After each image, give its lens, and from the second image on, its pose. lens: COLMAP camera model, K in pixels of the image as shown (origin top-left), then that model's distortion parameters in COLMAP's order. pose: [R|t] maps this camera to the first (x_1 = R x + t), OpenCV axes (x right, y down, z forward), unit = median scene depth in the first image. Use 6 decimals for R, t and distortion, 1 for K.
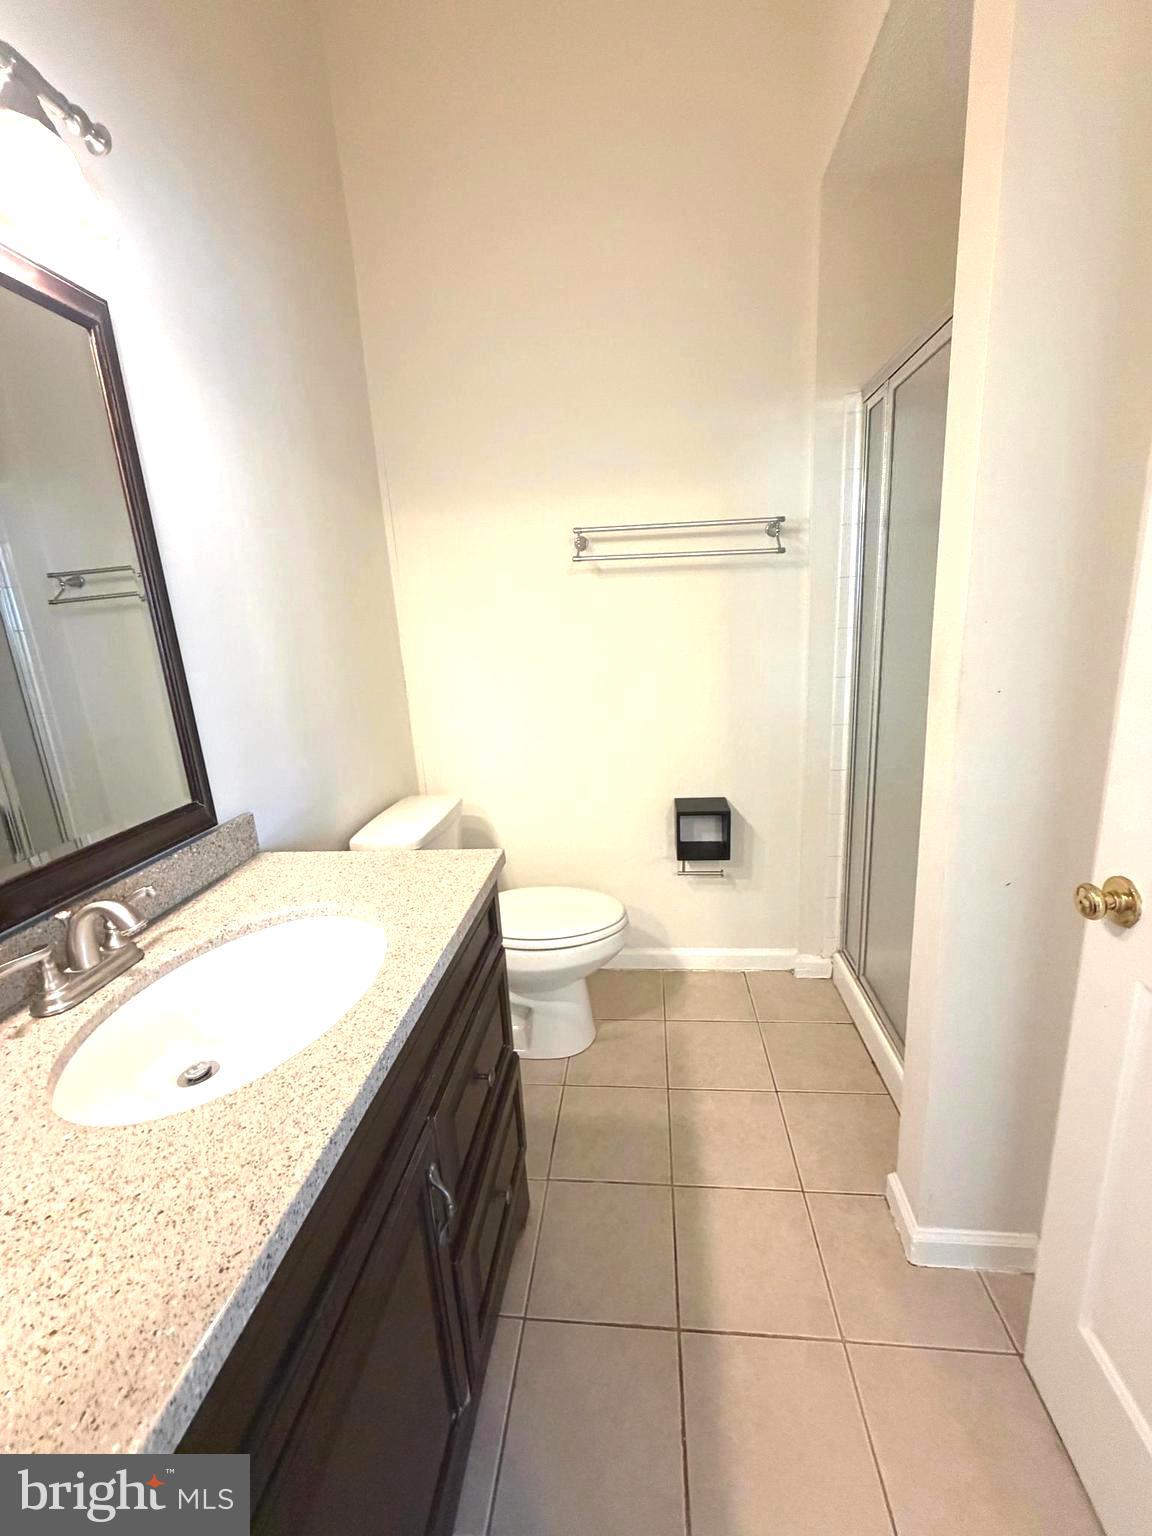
lens RADIAL K [[608.7, 0, 576.5], [0, 608.7, 762.0], [0, 0, 1]] dist [-0.000962, 0.000107]
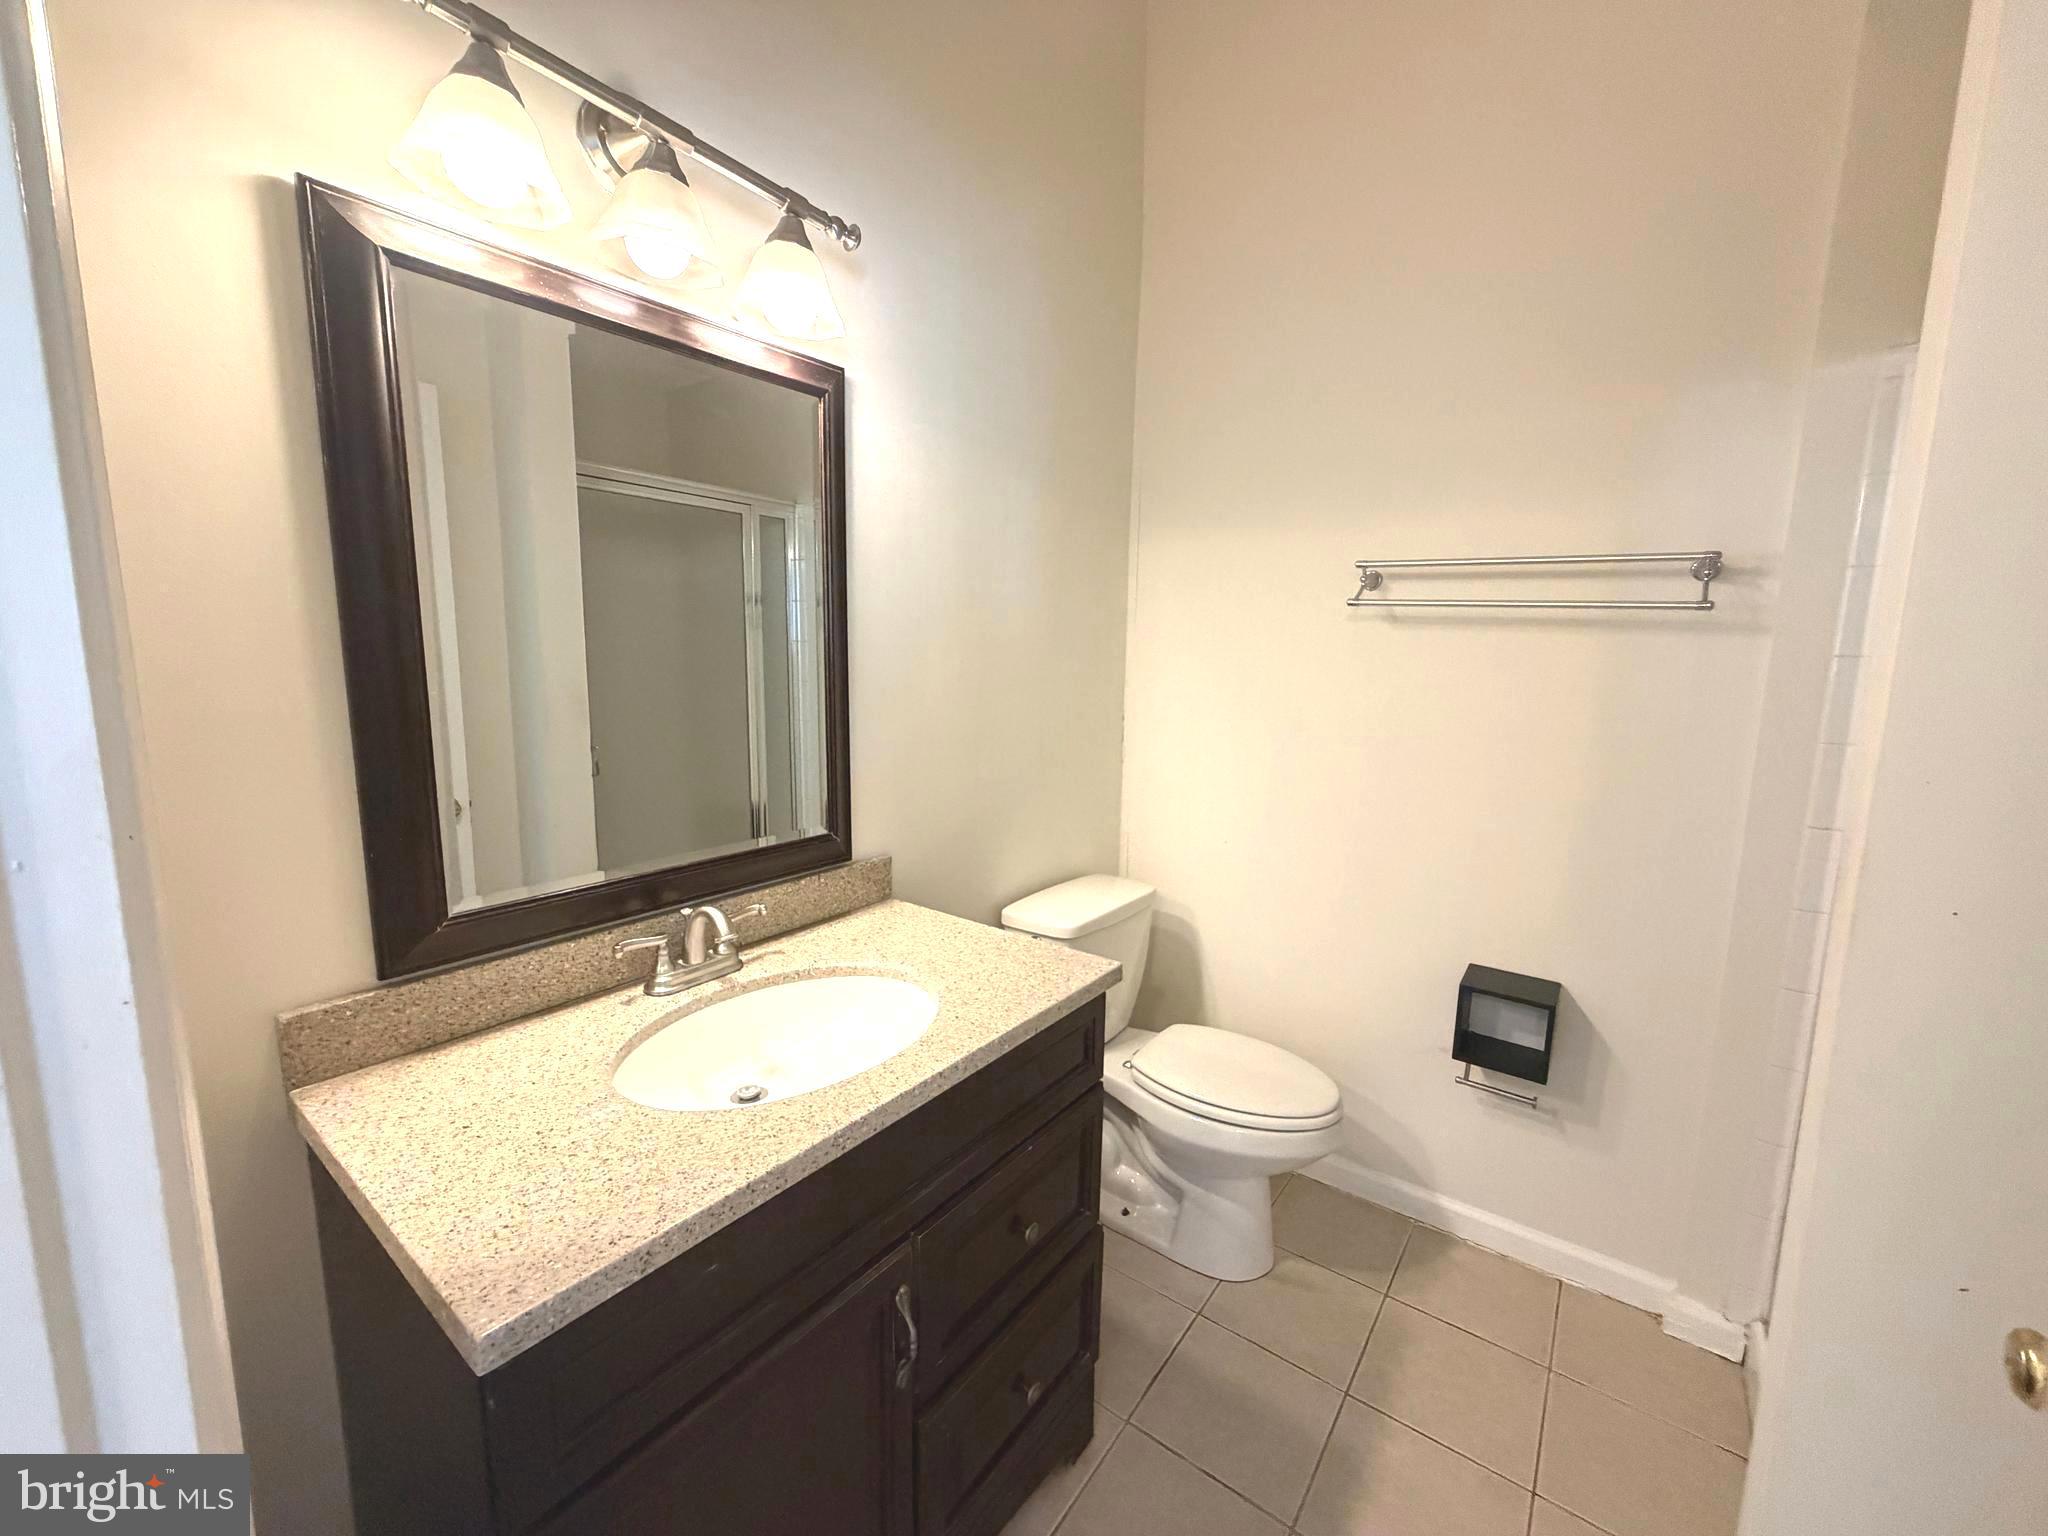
lens RADIAL K [[811.6, 0, 1020.0], [0, 811.6, 766.8], [0, 0, 1]] dist [-0.000962, 0.000107]
pose [[0.856177, 0.147907, -0.495061, 0.314535], [-0.187223, 0.981845, -0.030449, -0.065387], [0.481570, 0.118756, 0.868325, -0.030104]]
